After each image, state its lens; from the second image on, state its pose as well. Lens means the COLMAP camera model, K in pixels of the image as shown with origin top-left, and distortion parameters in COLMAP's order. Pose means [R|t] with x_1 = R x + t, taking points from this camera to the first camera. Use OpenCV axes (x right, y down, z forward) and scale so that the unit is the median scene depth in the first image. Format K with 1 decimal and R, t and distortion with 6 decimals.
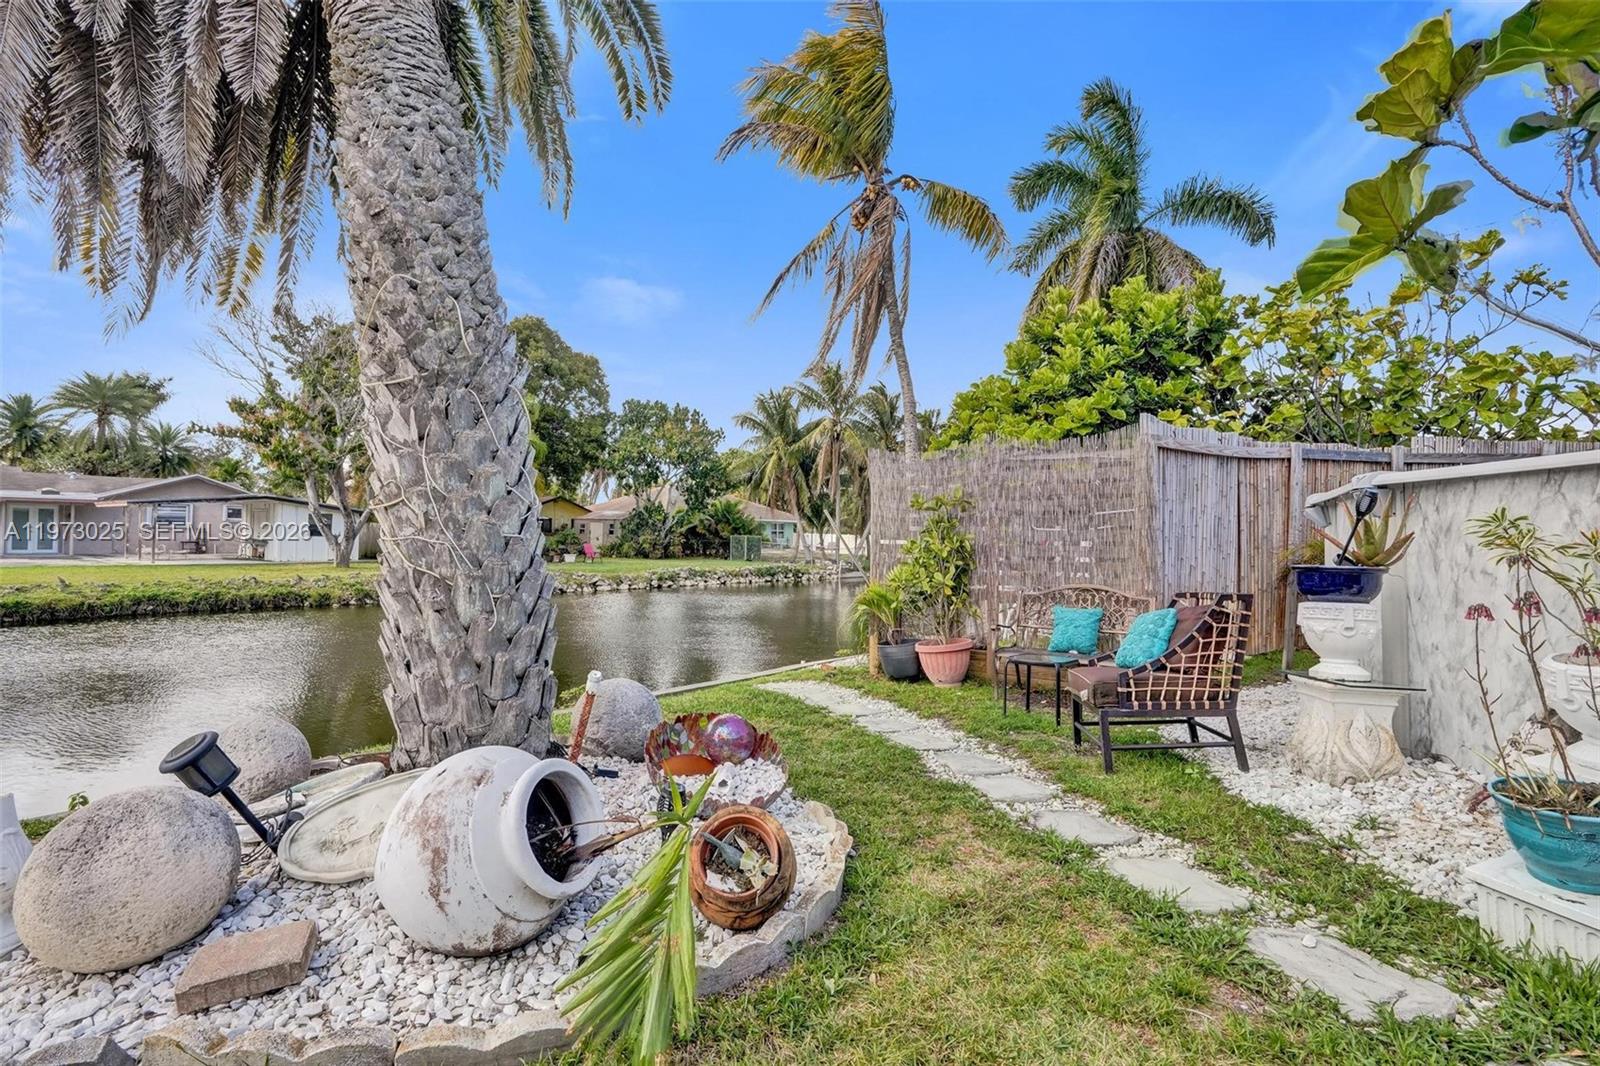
lens RADIAL K [[741.8, 0, 802.2], [0, 741.8, 504.6], [0, 0, 1]] dist [-0.044288, 0.009862]
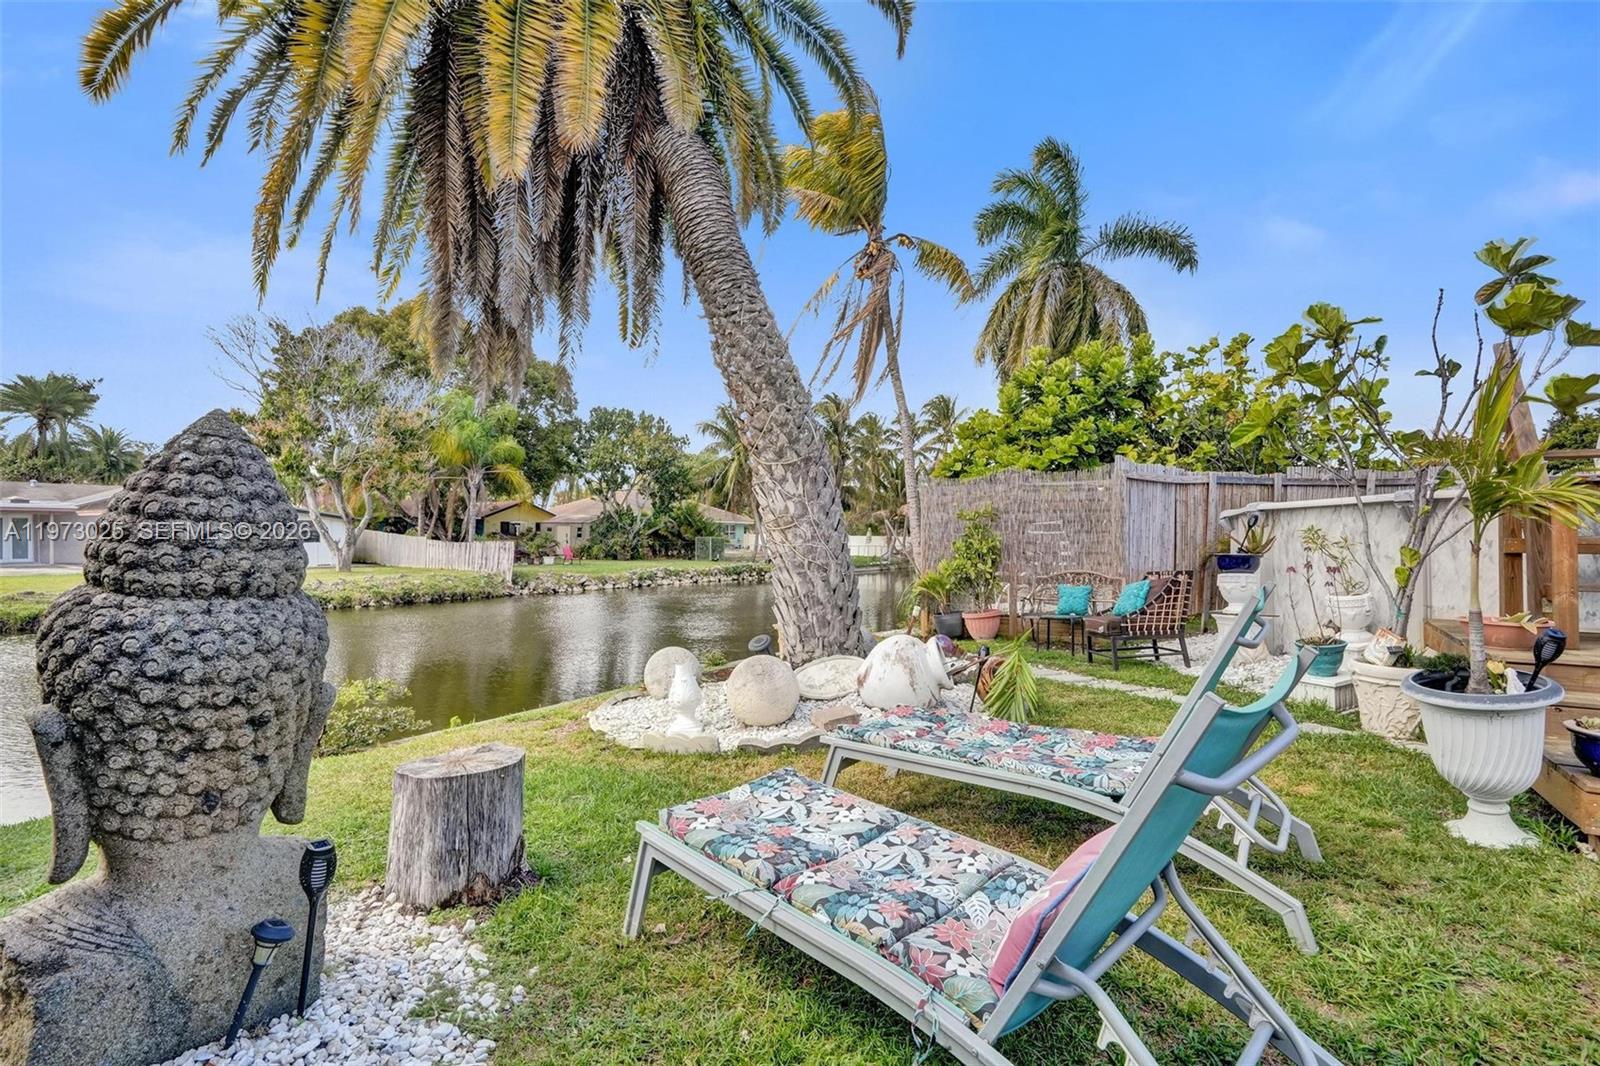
lens RADIAL K [[741.8, 0, 811.0], [0, 741.8, 529.9], [0, 0, 1]] dist [-0.044288, 0.009862]
pose [[0.994198, -0.007552, 0.107298, -0.135464], [0.003945, 0.999421, 0.033787, -0.010950], [-0.107491, -0.033168, 0.993653, -0.182497]]
